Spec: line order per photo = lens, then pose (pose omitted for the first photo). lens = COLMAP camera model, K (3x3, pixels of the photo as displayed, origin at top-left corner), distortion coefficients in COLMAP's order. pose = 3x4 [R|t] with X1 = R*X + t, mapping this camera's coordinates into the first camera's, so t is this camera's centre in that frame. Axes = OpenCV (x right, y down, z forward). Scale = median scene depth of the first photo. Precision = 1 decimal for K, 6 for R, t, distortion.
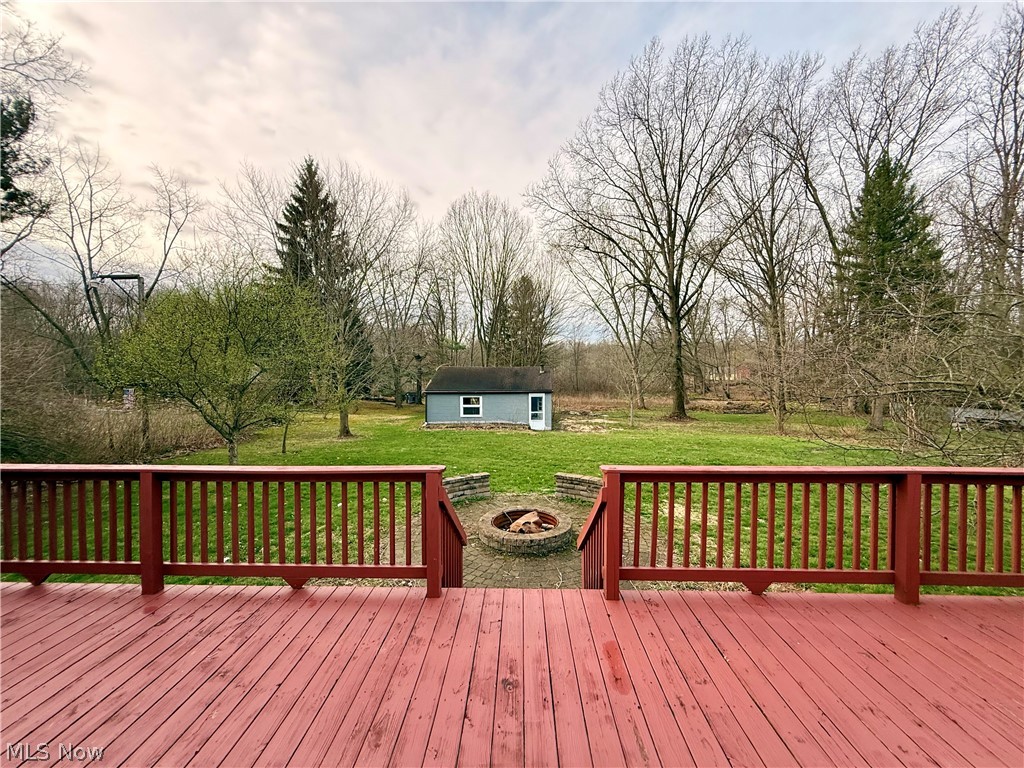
lens RADIAL K [[406.6, 0, 507.4], [0, 406.6, 384.7], [0, 0, 1]] dist [0.000619, 0.000684]
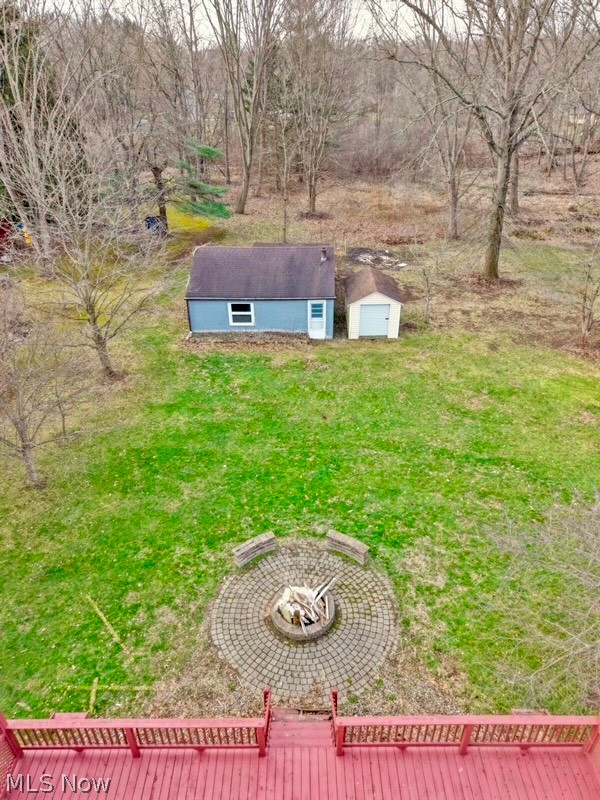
lens RADIAL K [[540.1, 0, 300.0], [0, 540.1, 400.2], [0, 0, 1]] dist [0.009773, -0.005628]
pose [[0.999280, -0.029239, 0.024193, 0.002021], [0.012686, 0.858183, 0.513187, -0.349774], [-0.035767, -0.512510, 0.857936, -0.077140]]
